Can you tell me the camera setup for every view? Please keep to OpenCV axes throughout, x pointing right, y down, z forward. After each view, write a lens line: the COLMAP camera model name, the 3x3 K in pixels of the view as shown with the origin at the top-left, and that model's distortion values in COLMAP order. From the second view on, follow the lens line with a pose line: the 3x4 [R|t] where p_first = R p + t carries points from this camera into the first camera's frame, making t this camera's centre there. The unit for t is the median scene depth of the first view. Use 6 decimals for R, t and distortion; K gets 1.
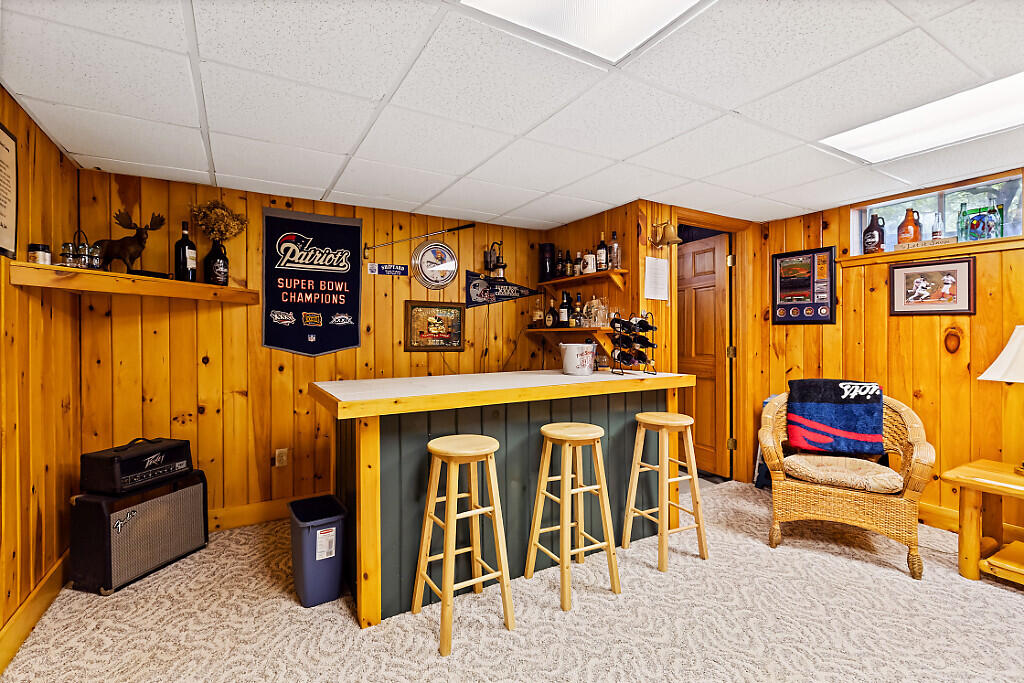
lens RADIAL K [[467.0, 0, 505.7], [0, 467.0, 338.1], [0, 0, 1]] dist [-0.002423, 0.000093]
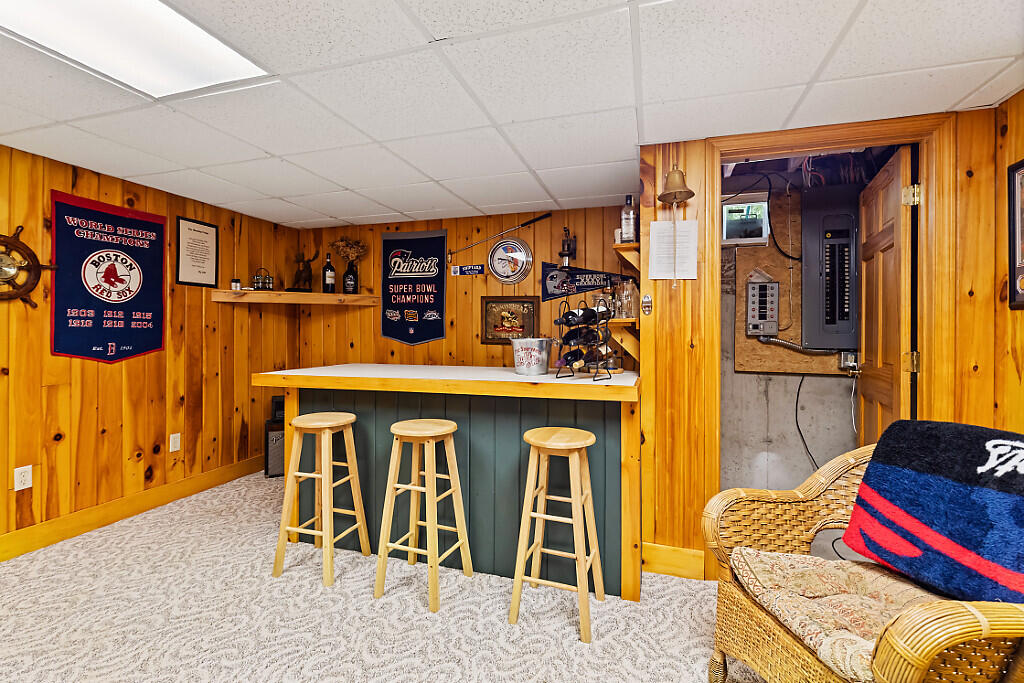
lens RADIAL K [[467.0, 0, 504.5], [0, 467.0, 333.9], [0, 0, 1]] dist [-0.002423, 0.000093]
pose [[0.669199, 0.011365, -0.742997, 0.686733], [-0.009602, 0.999932, 0.006647, -0.001854], [0.743021, 0.002686, 0.669262, 0.336186]]
